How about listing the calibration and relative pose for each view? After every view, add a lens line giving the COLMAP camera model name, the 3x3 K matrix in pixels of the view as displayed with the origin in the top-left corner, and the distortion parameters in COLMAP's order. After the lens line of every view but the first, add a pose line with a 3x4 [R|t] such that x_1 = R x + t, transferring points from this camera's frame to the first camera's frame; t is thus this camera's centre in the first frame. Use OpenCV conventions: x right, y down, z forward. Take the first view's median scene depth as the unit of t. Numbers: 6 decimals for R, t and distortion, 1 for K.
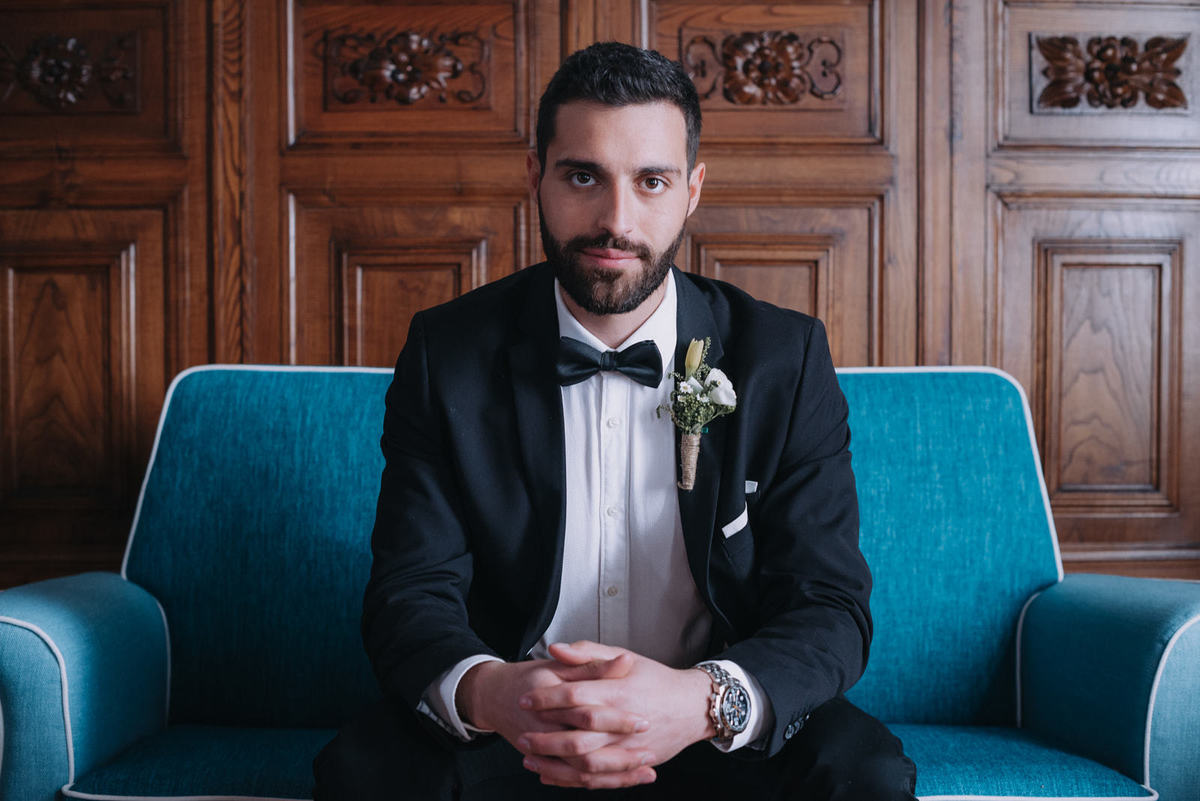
lens RADIAL K [[1813.8, 0, 589.8], [0, 1813.8, 413.5], [0, 0, 1]] dist [-0.122028, 0.000000]
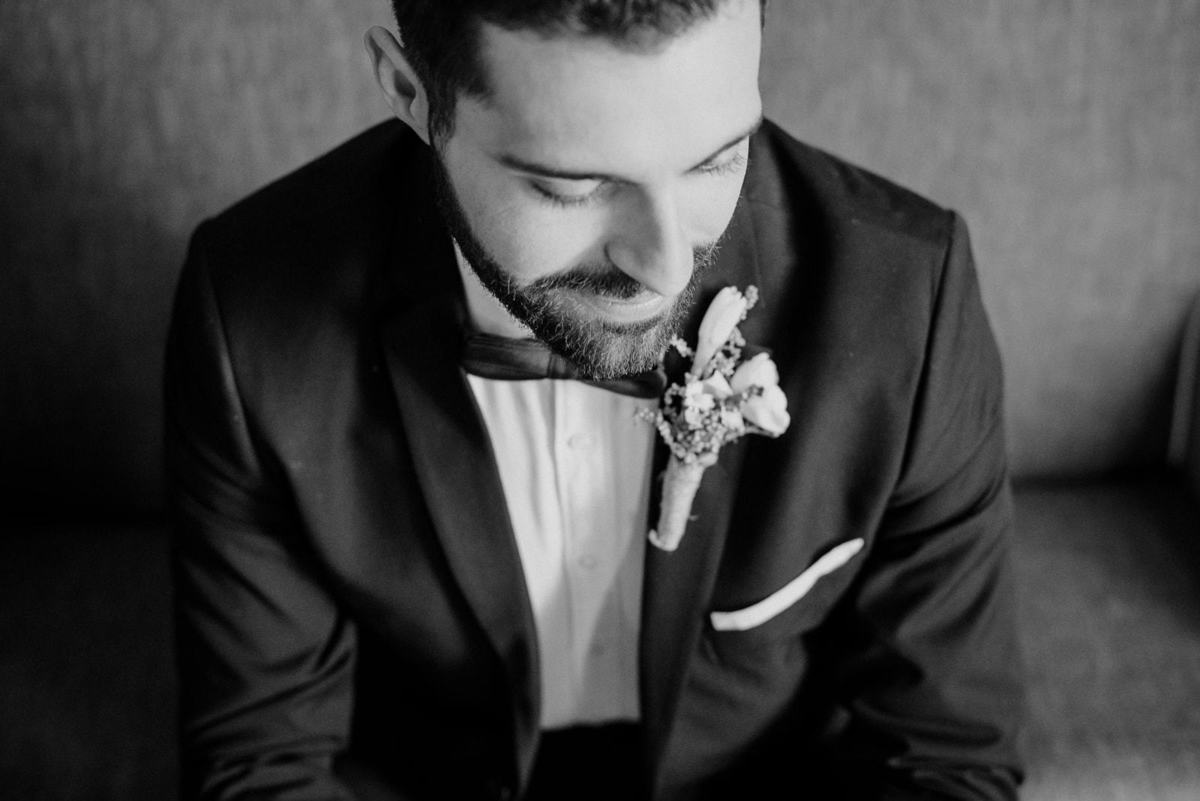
lens RADIAL K [[1813.8, 0, 602.0], [0, 1813.8, 400.1], [0, 0, 1]] dist [-0.122028, 0.000000]
pose [[0.999687, -0.024775, -0.003501, 0.016433], [0.022640, 0.836089, 0.548126, -0.210827], [-0.010652, -0.548034, 0.836388, 0.383154]]
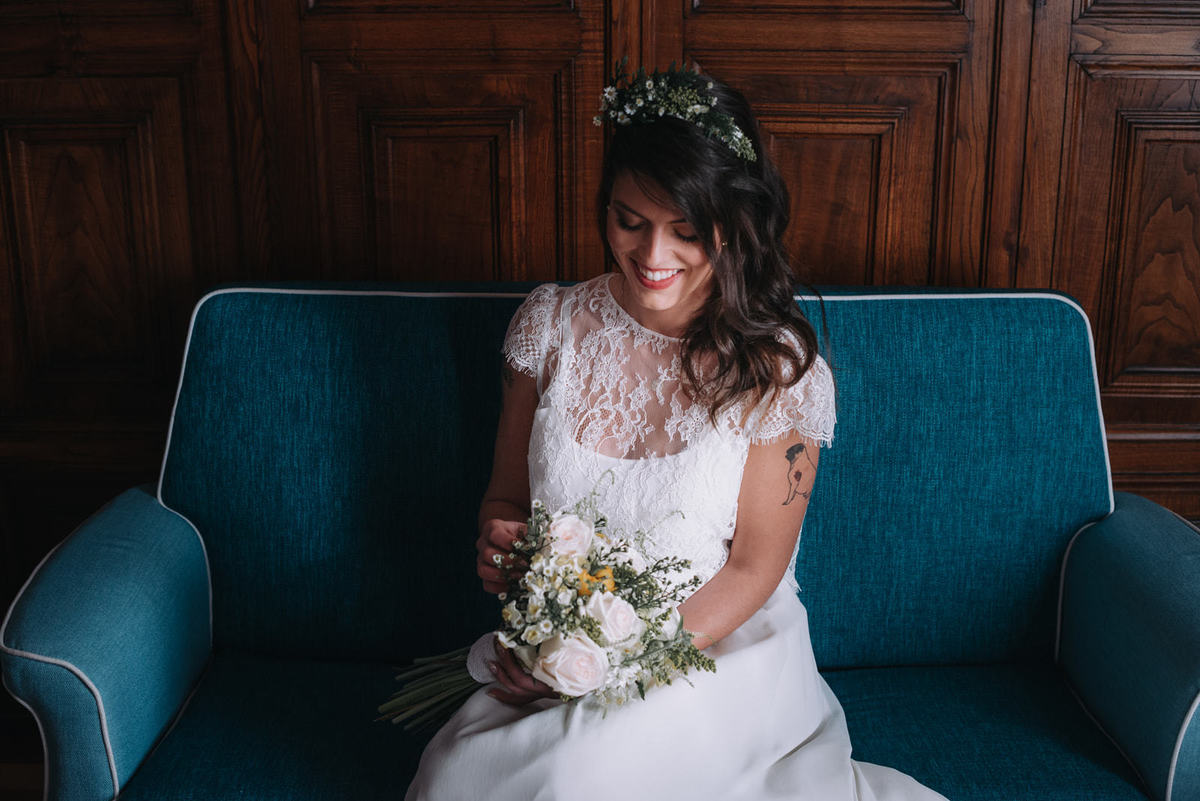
lens RADIAL K [[1813.8, 0, 600.7], [0, 1813.8, 404.8], [0, 0, 1]] dist [-0.122028, 0.000000]
pose [[0.999098, 0.011390, -0.040912, 0.022001], [0.001950, 0.950040, 0.312123, -0.243336], [0.042423, -0.311921, 0.949161, 0.073559]]
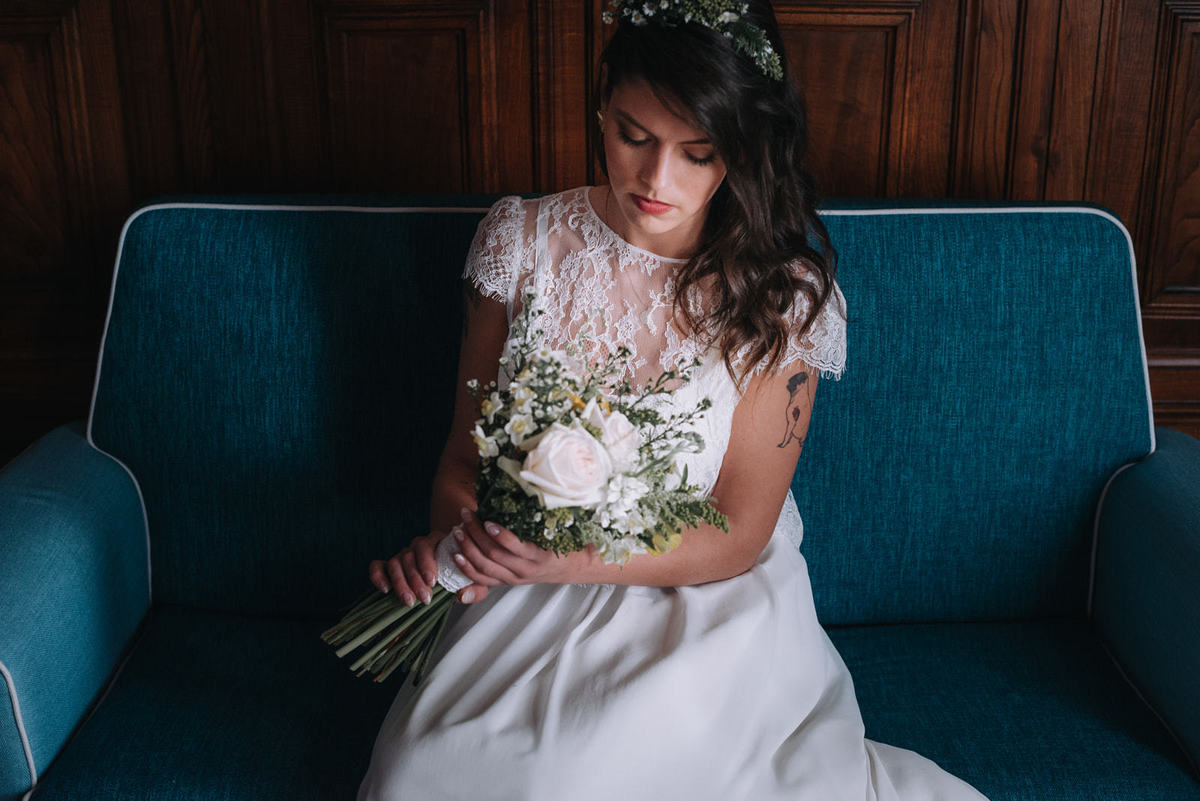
lens RADIAL K [[1813.8, 0, 596.9], [0, 1813.8, 398.3], [0, 0, 1]] dist [-0.122028, 0.000000]
pose [[0.999258, 0.010759, -0.036995, 0.021947], [0.003537, 0.930548, 0.366153, -0.228954], [0.038365, -0.366012, 0.929819, 0.171197]]
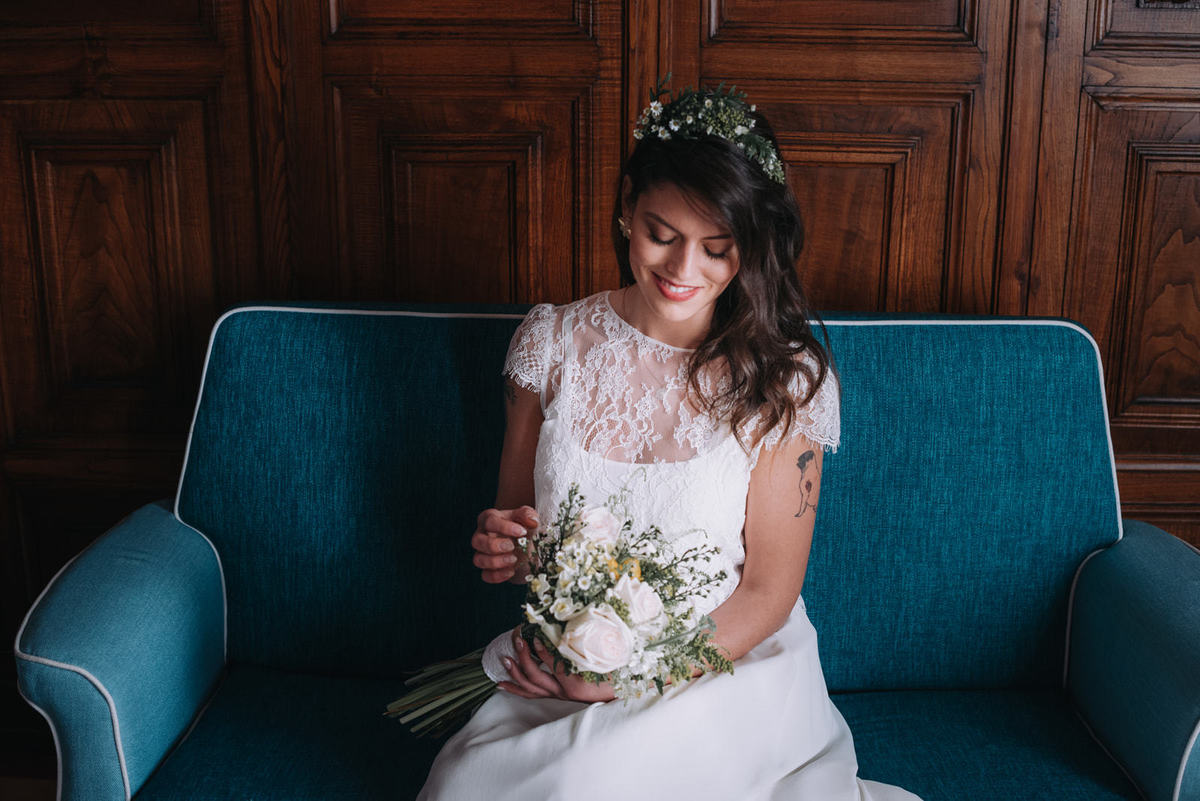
lens RADIAL K [[1813.8, 0, 601.4], [0, 1813.8, 405.4], [0, 0, 1]] dist [-0.122028, 0.000000]
pose [[0.998313, 0.022125, -0.053673, 0.027510], [-0.005789, 0.957858, 0.287183, -0.233831], [0.057765, -0.286388, 0.956371, 0.060869]]
